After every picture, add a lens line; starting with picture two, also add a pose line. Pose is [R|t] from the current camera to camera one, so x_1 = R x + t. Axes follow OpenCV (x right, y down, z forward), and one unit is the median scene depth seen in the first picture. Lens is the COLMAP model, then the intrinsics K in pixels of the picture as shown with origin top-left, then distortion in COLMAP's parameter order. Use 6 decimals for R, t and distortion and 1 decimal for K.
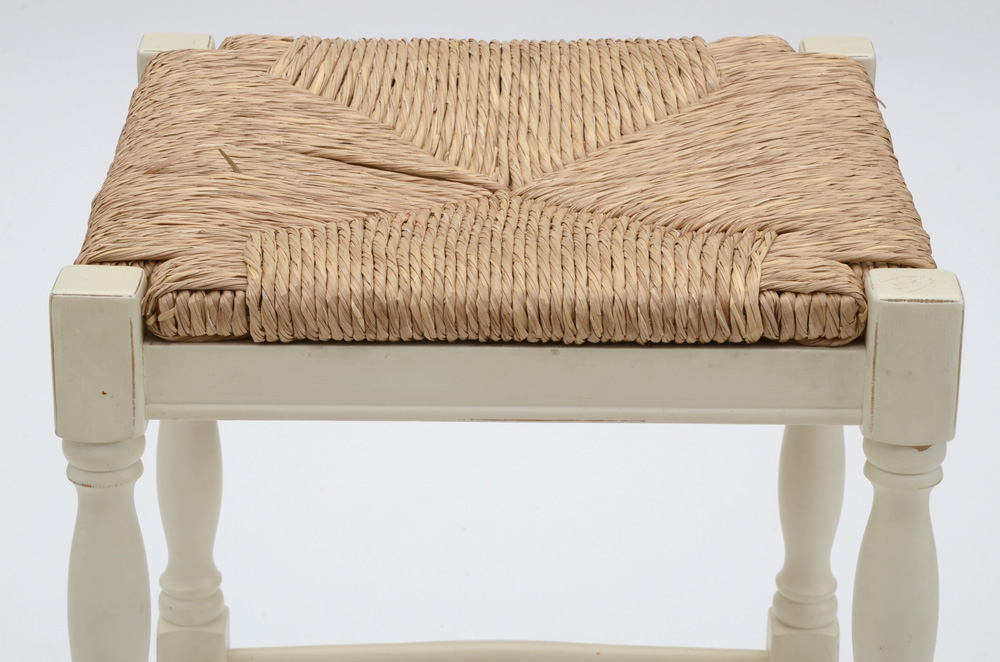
lens RADIAL K [[3262.4, 0, 490.4], [0, 3262.4, 331.5], [0, 0, 1]] dist [0.588282, 0.000000]
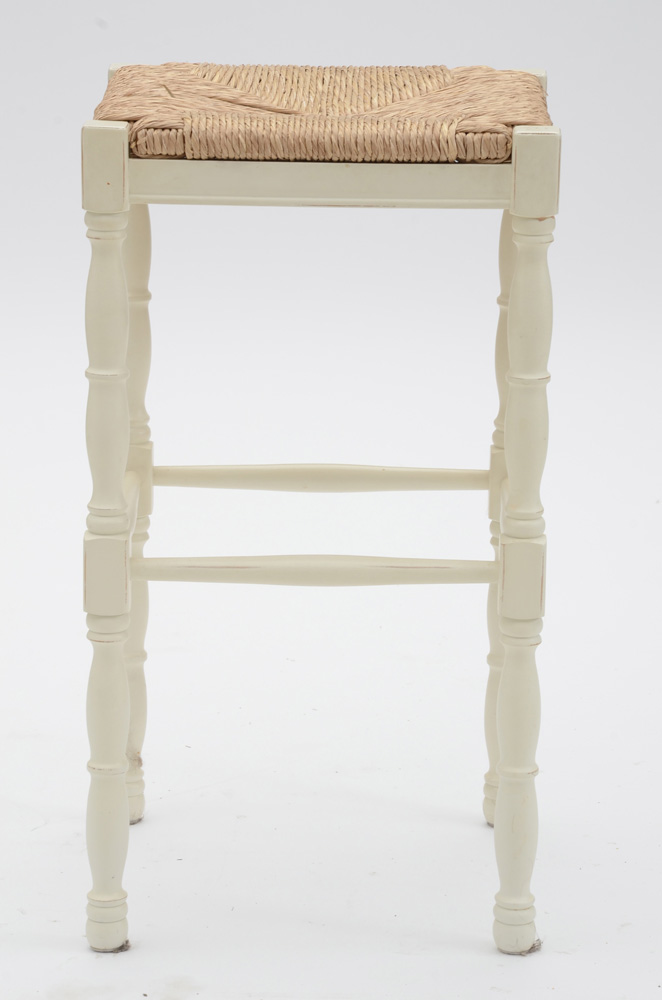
lens RADIAL K [[4698.2, 0, 318.2], [0, 4698.2, 474.5], [0, 0, 1]] dist [1.658545, 0.000000]
pose [[0.999910, 0.003808, -0.012879, 0.039052], [-0.005863, 0.986517, -0.163553, 0.627862], [0.012082, 0.163614, 0.986450, -1.659642]]
